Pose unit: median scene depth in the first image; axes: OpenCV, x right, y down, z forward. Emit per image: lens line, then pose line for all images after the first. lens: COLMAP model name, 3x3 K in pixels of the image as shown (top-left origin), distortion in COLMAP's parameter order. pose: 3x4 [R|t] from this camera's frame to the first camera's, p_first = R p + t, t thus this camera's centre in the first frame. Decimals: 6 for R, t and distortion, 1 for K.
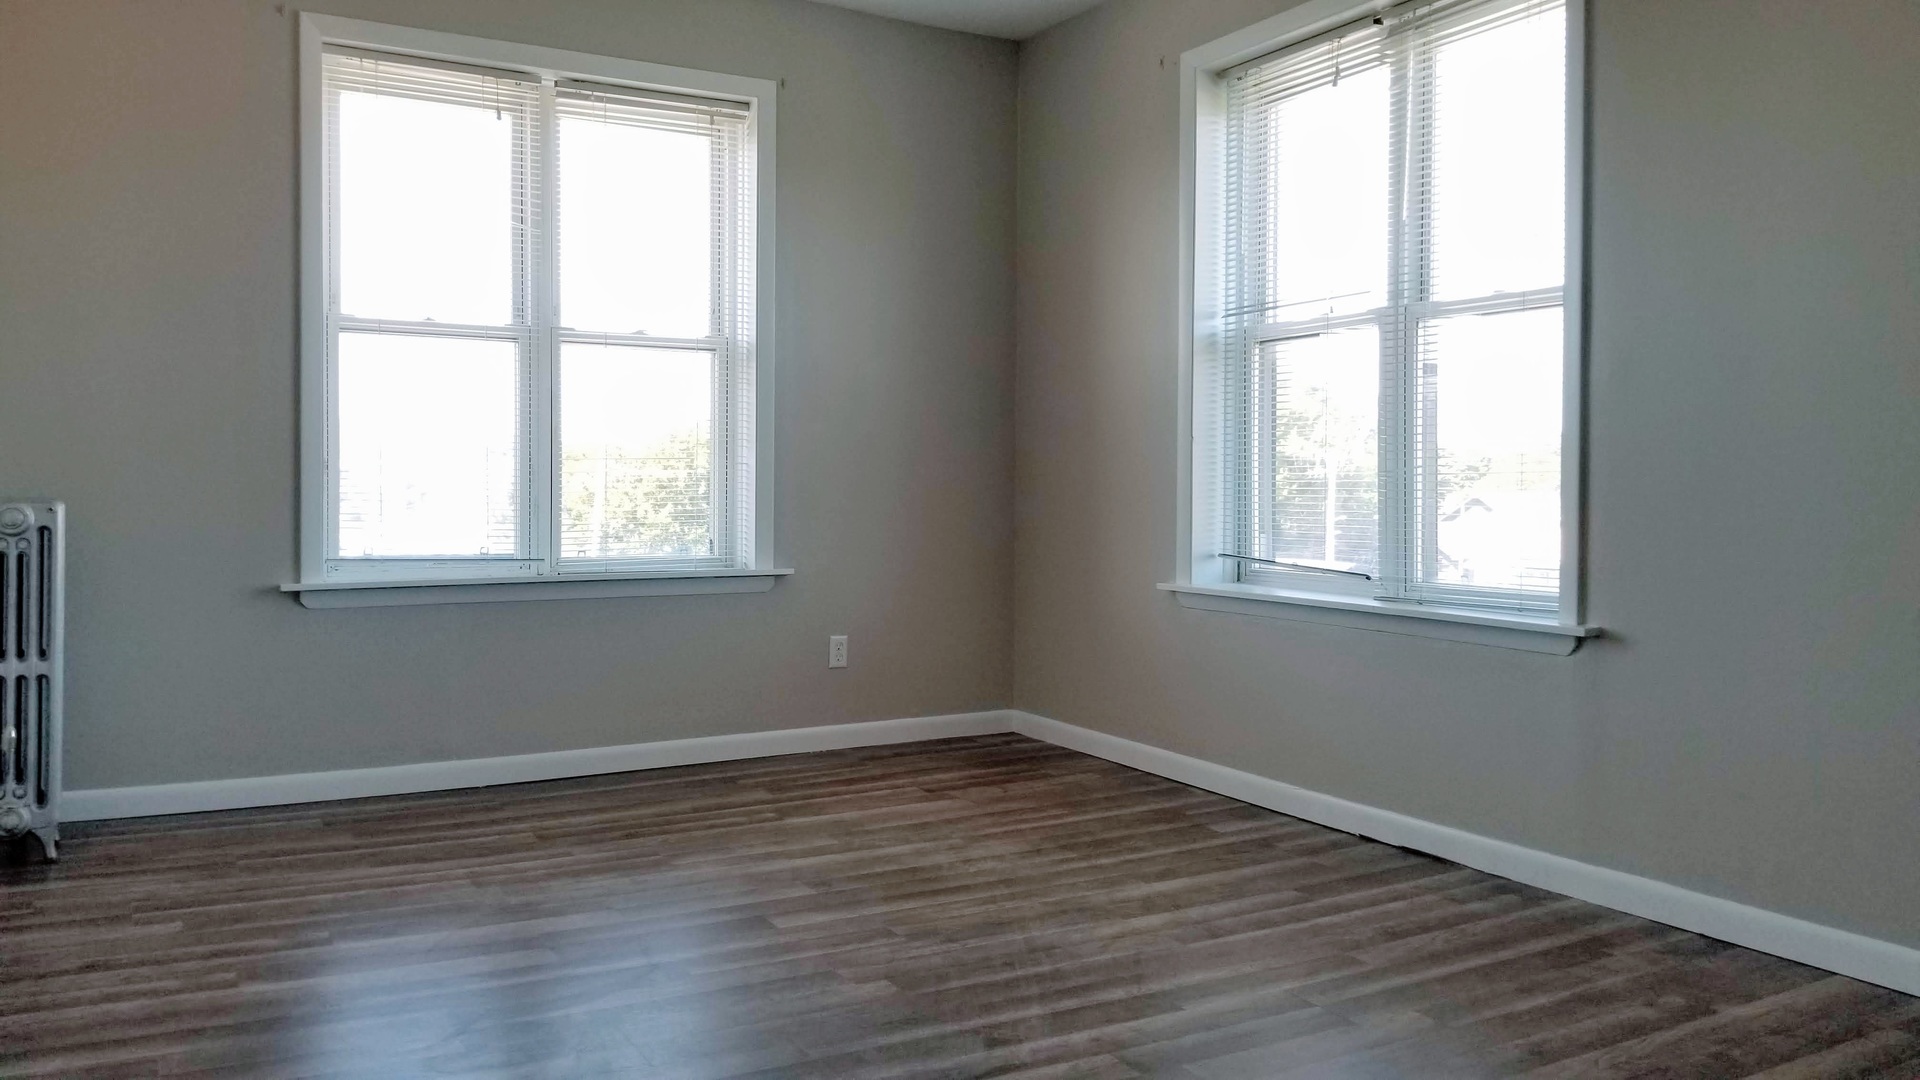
lens RADIAL K [[1506.8, 0, 960.0], [0, 1506.8, 540.0], [0, 0, 1]] dist [0.077734, -0.219524]
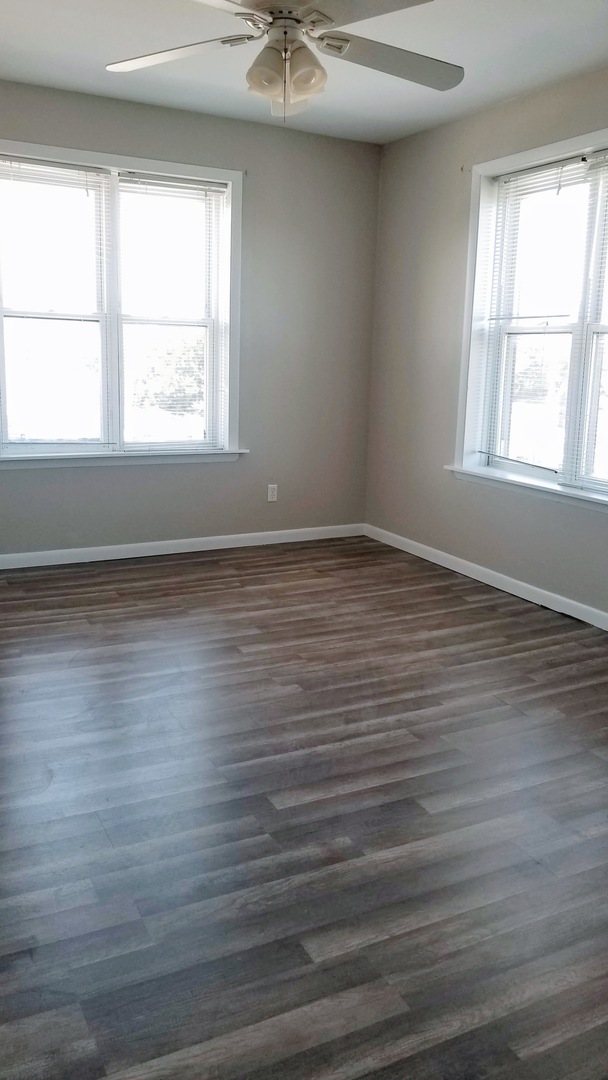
lens RADIAL K [[847.6, 0, 324.0], [0, 847.6, 541.1], [0, 0, 1]] dist [0.077734, -0.219524]
pose [[0.999524, 0.028677, -0.011409, -0.003716], [-0.026136, 0.983082, 0.181293, -0.078849], [0.016415, -0.180909, 0.983363, -0.062406]]
